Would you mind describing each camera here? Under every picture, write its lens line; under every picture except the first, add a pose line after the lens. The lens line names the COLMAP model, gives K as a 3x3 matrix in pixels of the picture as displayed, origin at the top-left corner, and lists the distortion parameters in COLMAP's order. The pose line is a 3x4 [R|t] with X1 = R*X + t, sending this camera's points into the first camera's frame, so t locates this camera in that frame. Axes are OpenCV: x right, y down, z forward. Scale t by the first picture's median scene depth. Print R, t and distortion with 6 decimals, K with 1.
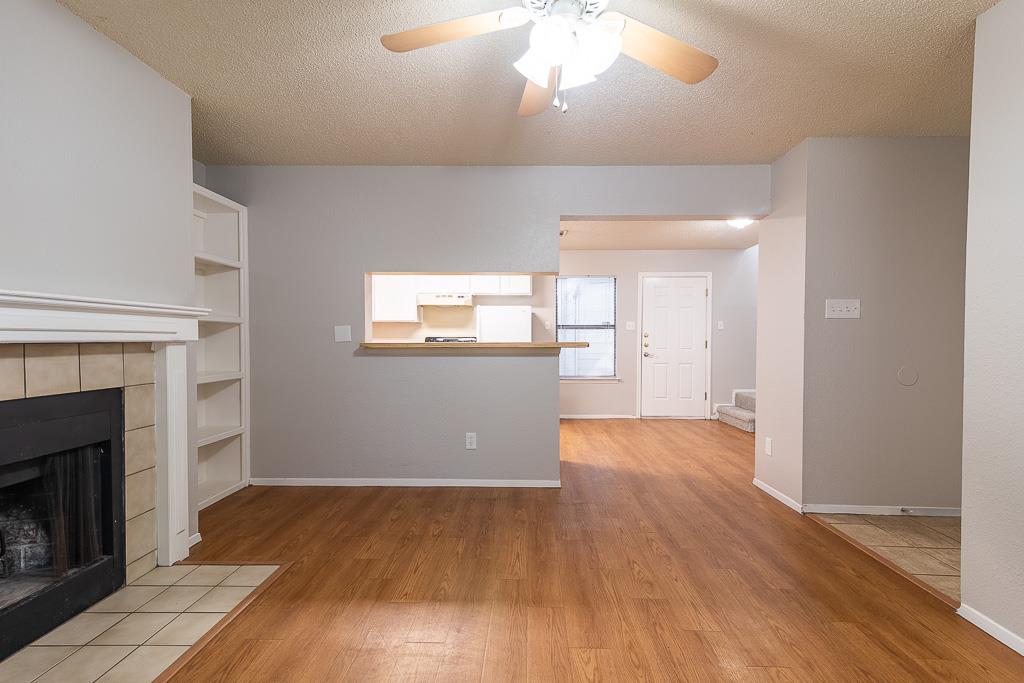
lens RADIAL K [[465.9, 0, 518.3], [0, 465.9, 345.4], [0, 0, 1]] dist [0.015581, -0.000649]
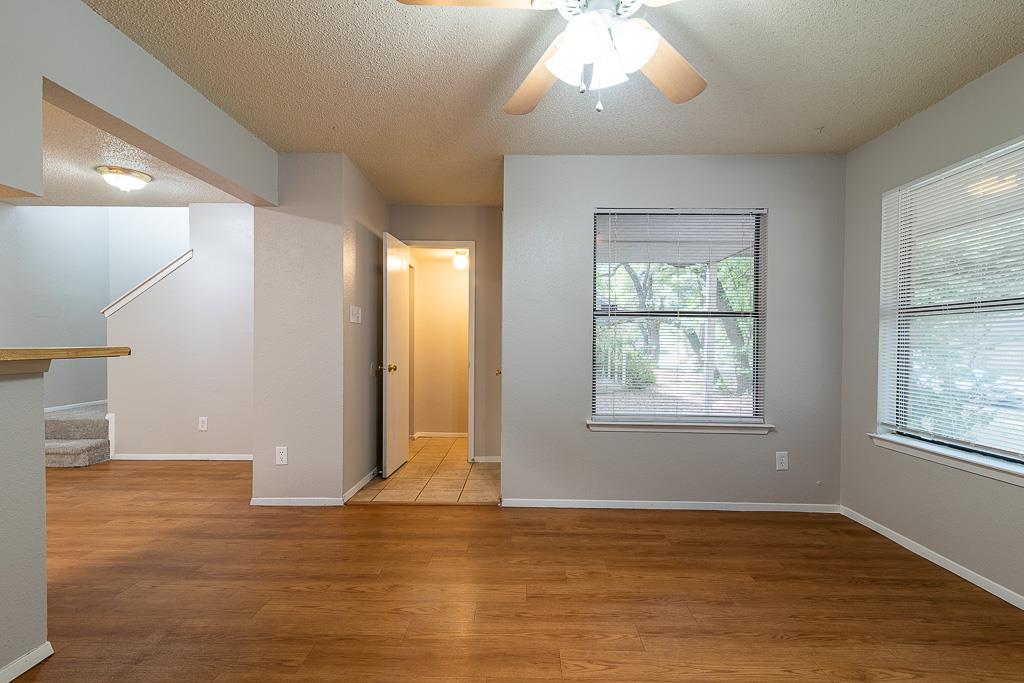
lens RADIAL K [[465.9, 0, 518.3], [0, 465.9, 345.4], [0, 0, 1]] dist [0.015581, -0.000649]
pose [[-0.006758, -0.012594, 0.999898, -0.537031], [0.007415, 0.999893, 0.012644, -0.015221], [-0.999950, 0.007500, -0.006664, 0.723568]]
